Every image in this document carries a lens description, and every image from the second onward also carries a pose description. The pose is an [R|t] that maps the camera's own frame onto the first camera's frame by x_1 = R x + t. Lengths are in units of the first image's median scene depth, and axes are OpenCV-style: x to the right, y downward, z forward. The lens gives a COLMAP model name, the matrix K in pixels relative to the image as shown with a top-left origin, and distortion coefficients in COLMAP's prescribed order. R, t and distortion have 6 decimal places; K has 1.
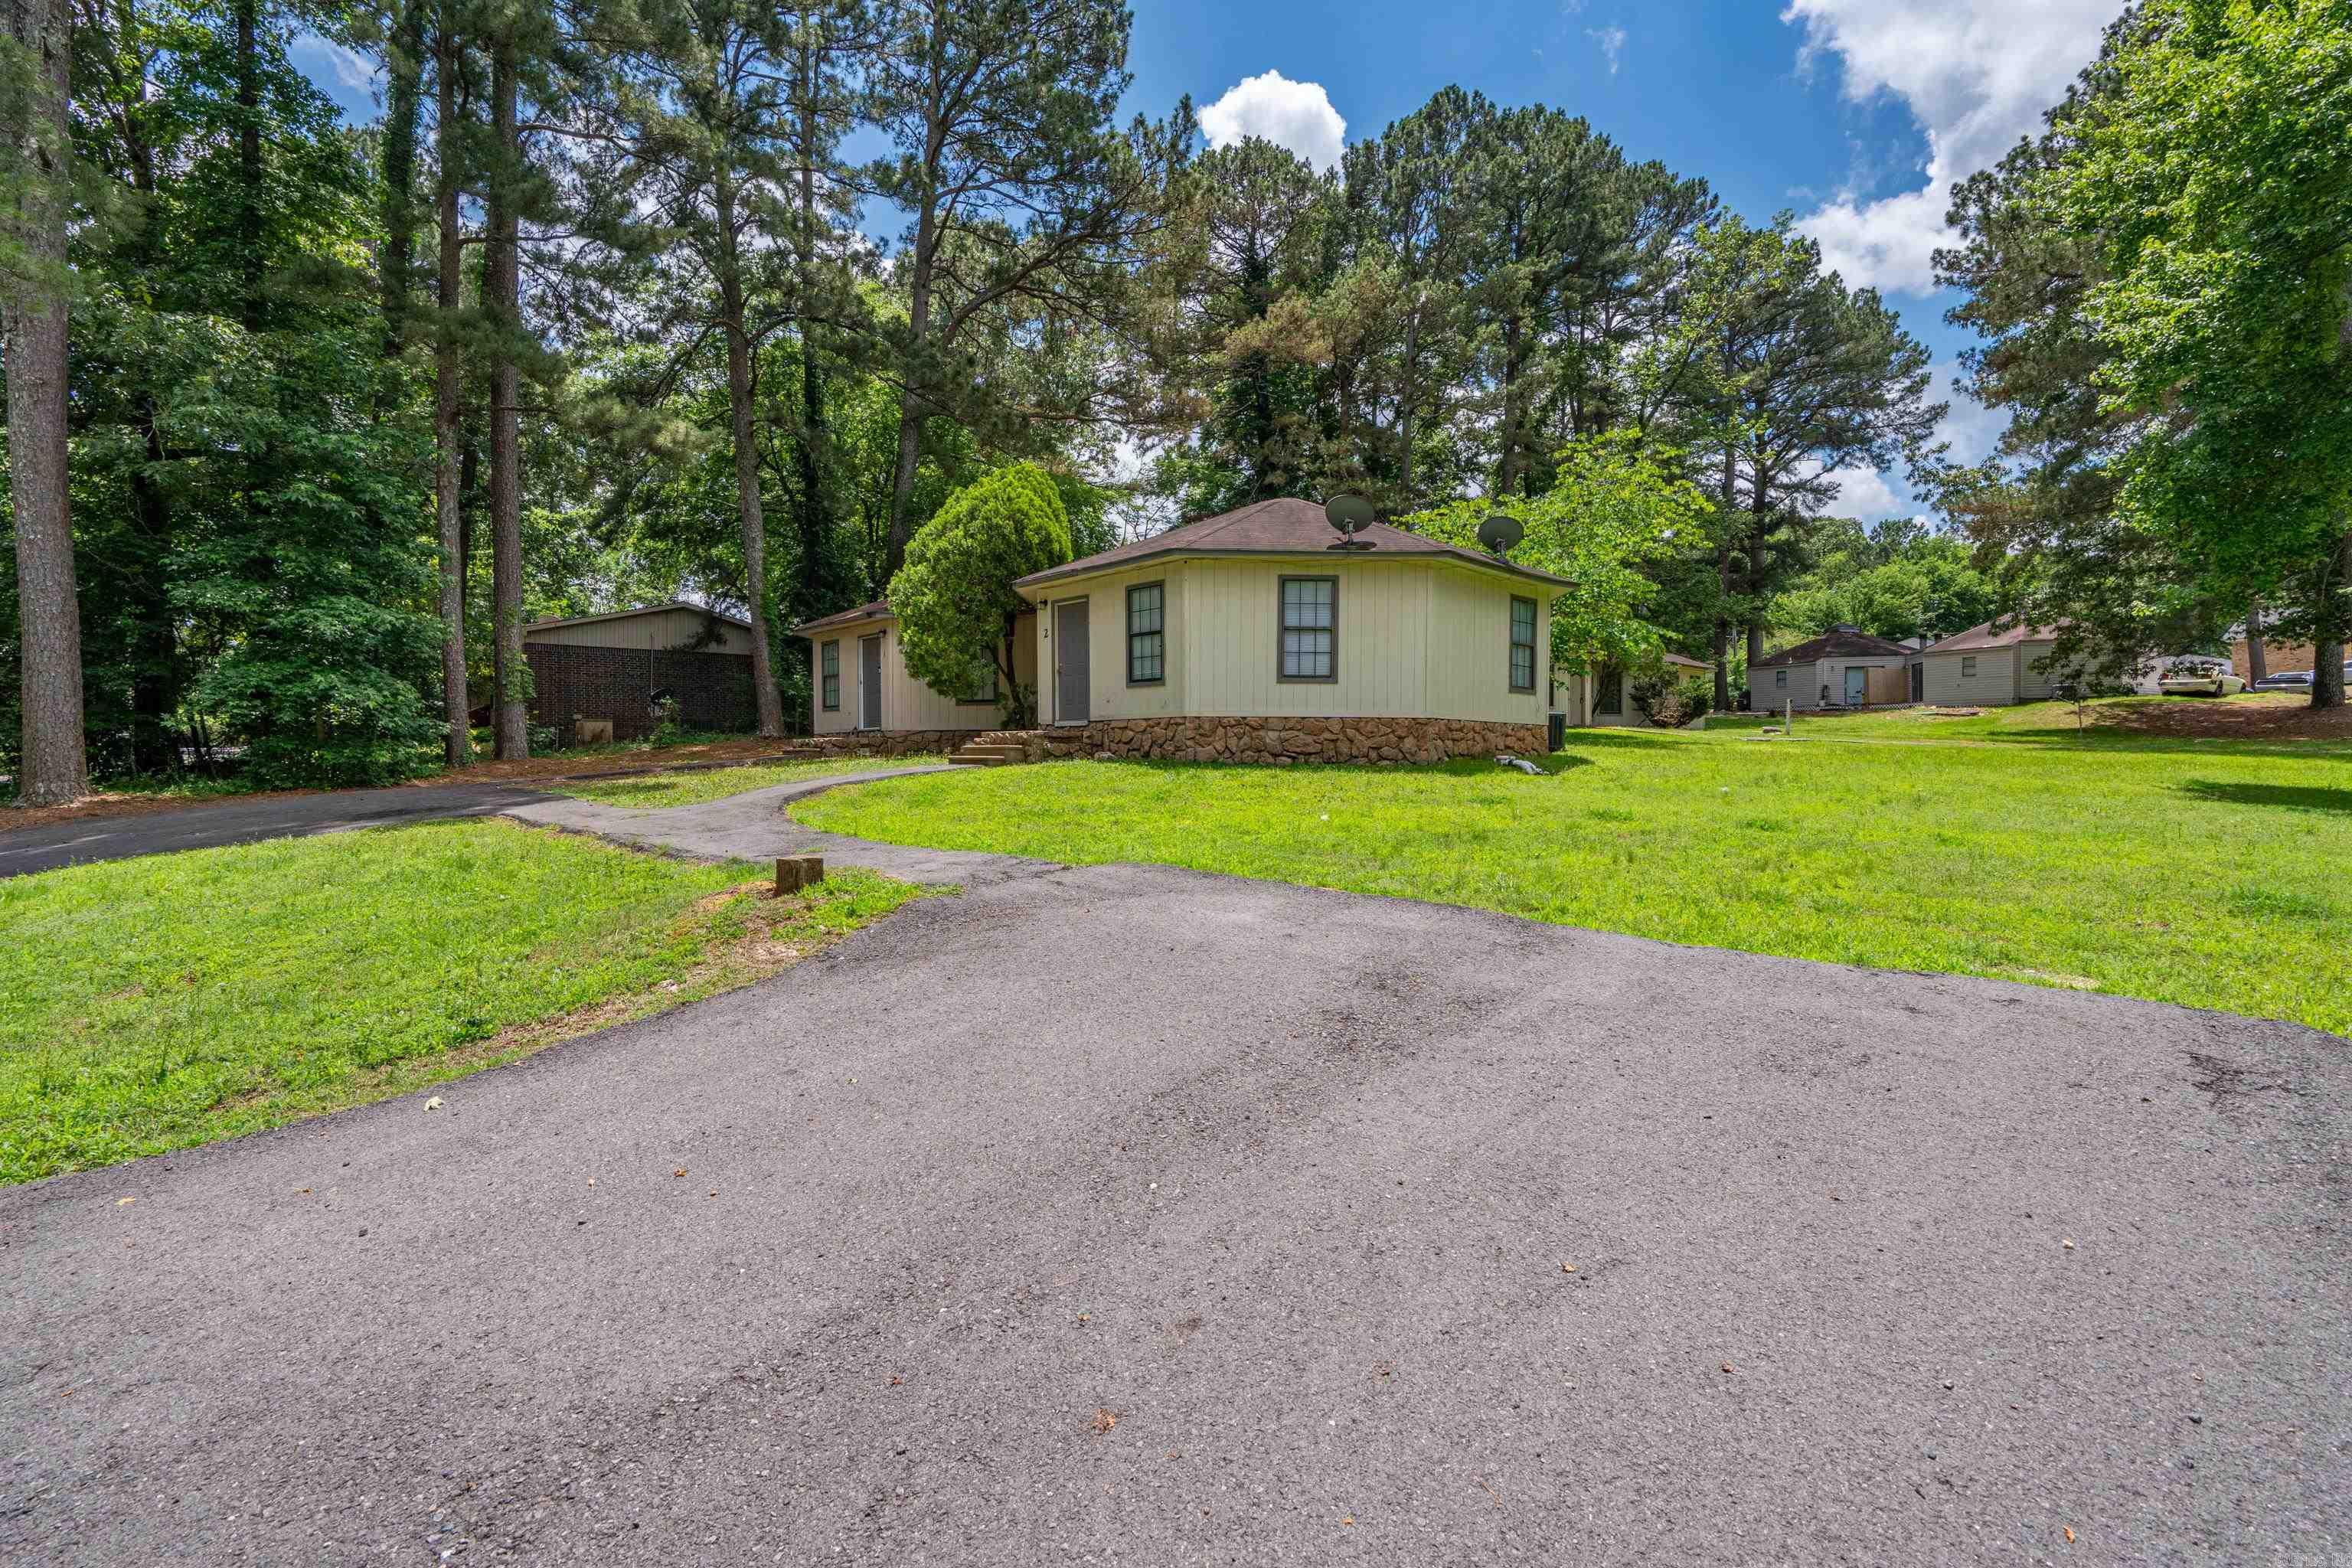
lens RADIAL K [[1110.0, 0, 1171.8], [0, 1110.0, 786.4], [0, 0, 1]] dist [-0.016939, 0.000876]
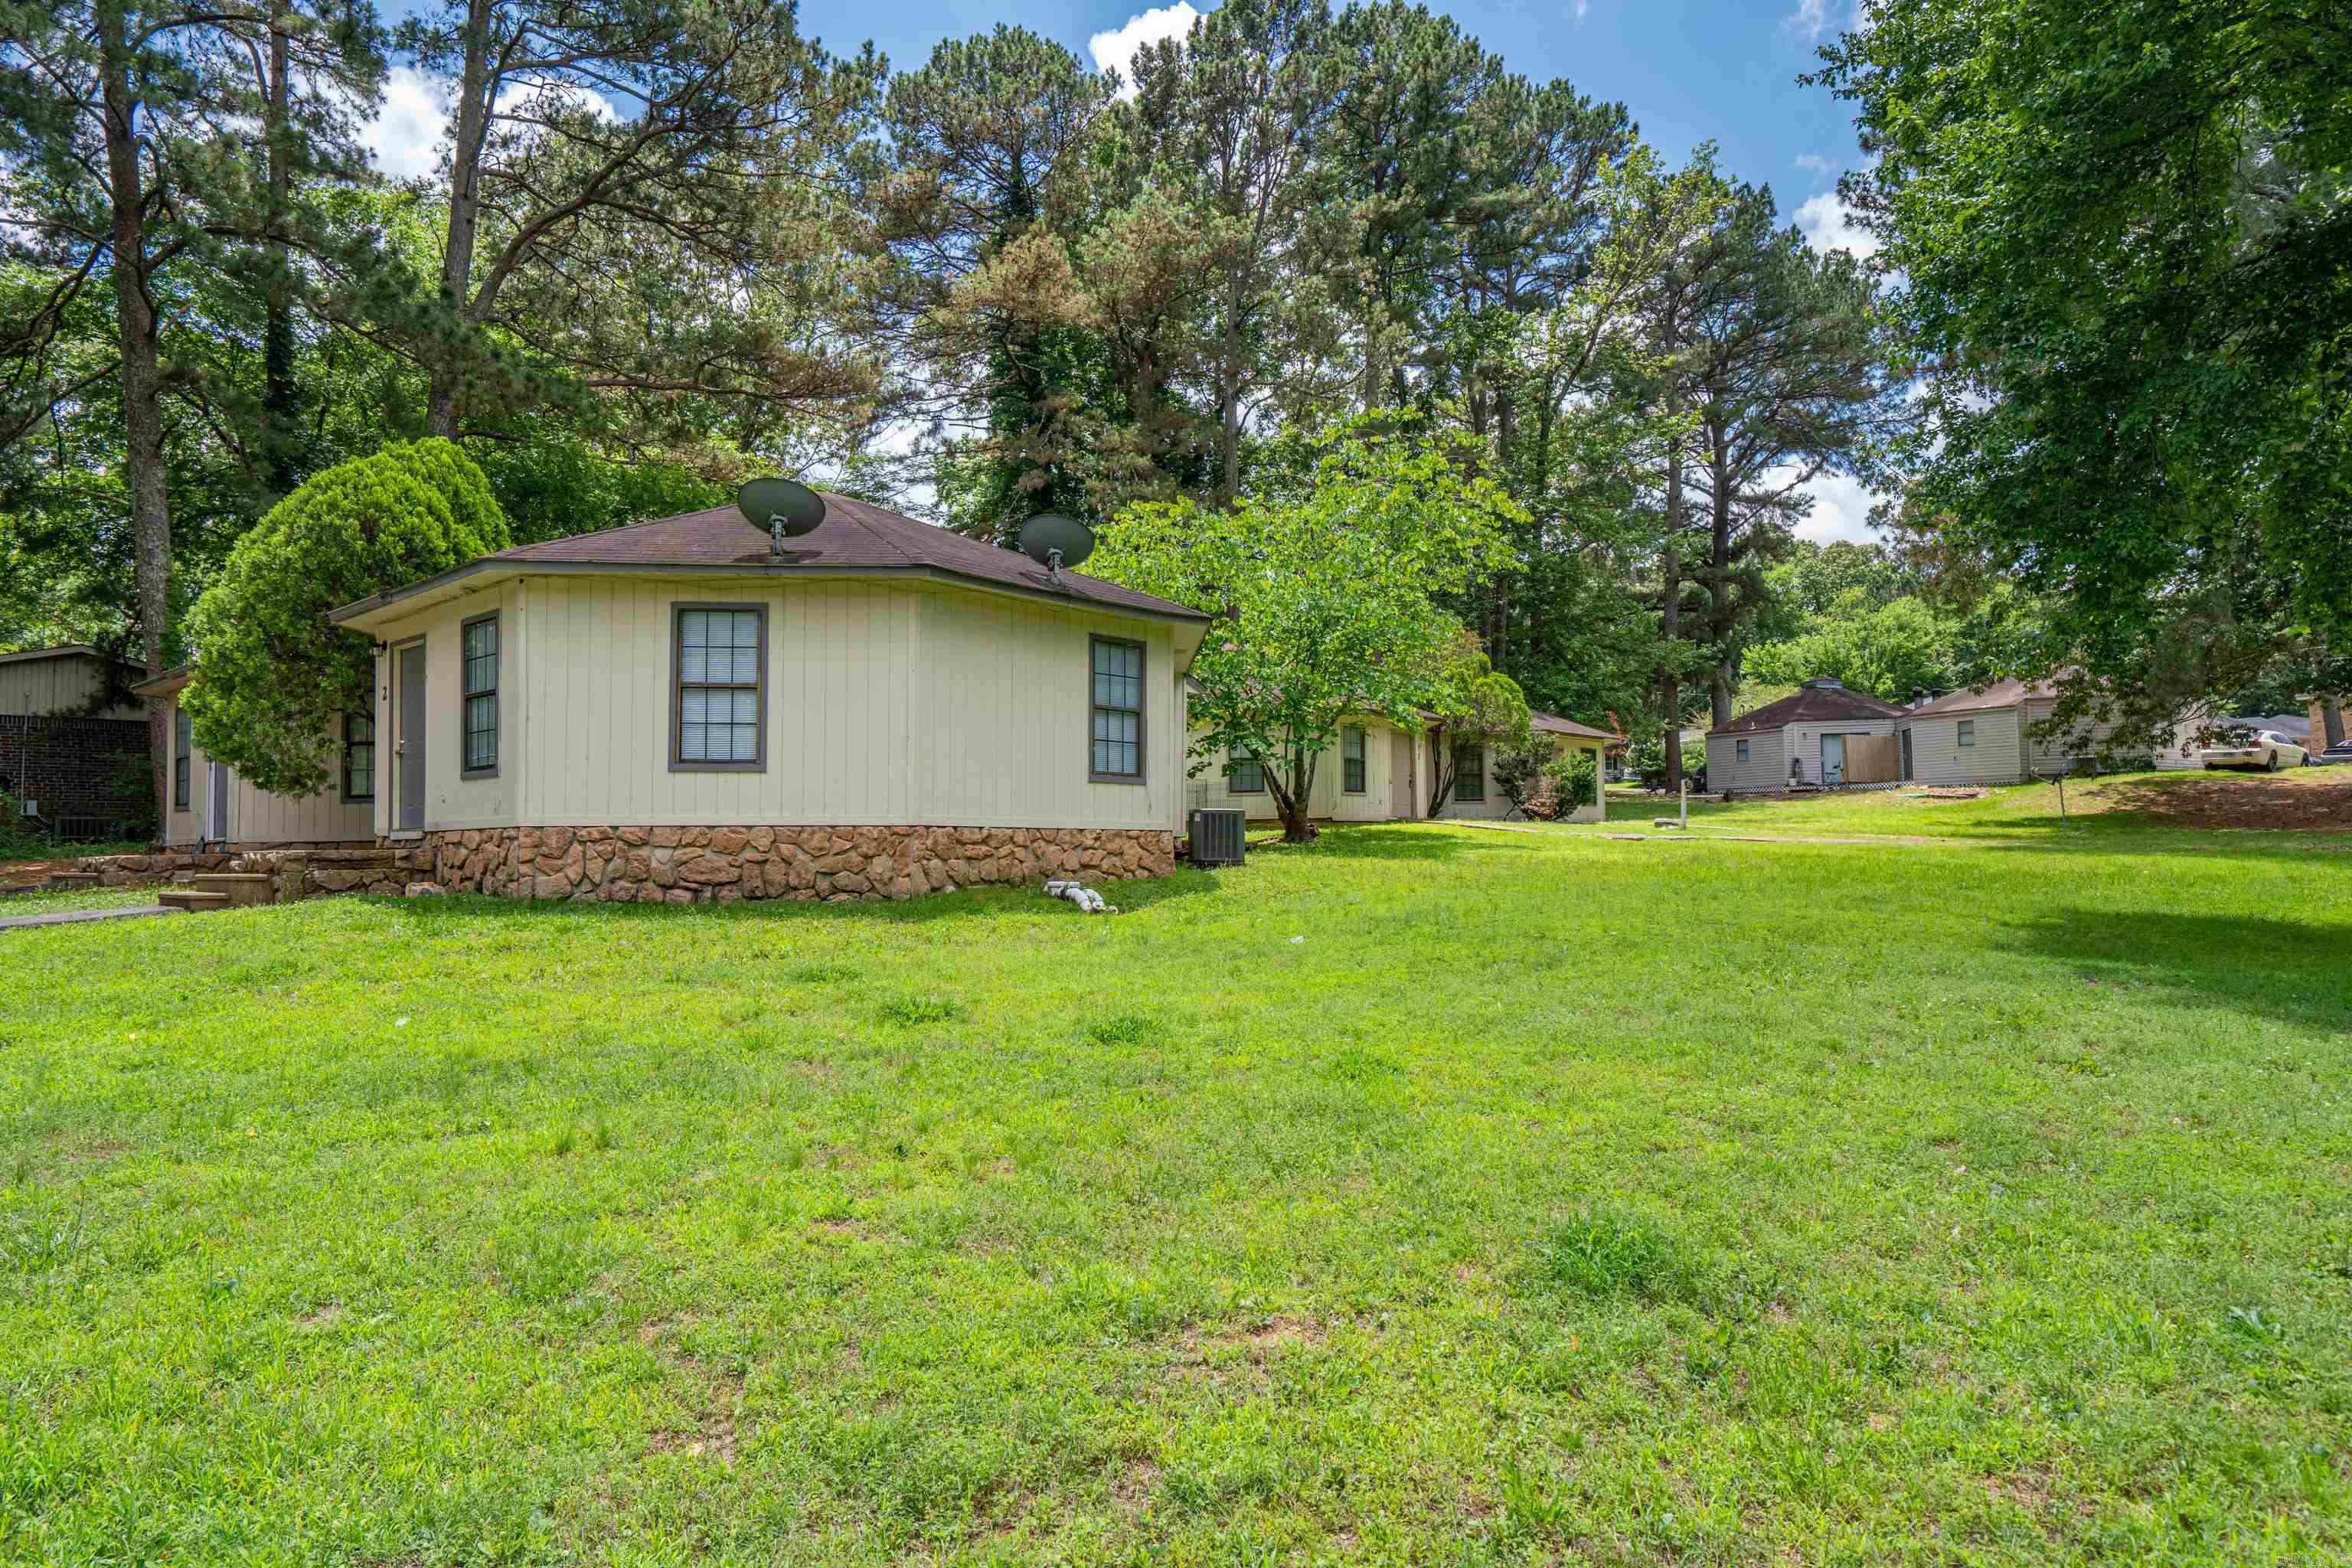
lens RADIAL K [[1472.3, 0, 1176.0], [0, 1472.3, 784.0], [0, 0, 1]] dist [-0.002363, -0.000975]
pose [[0.996191, -0.005835, 0.087006, 0.120868], [0.012235, 0.997241, -0.073216, -0.008490], [-0.086338, 0.074002, 0.993514, 0.057004]]
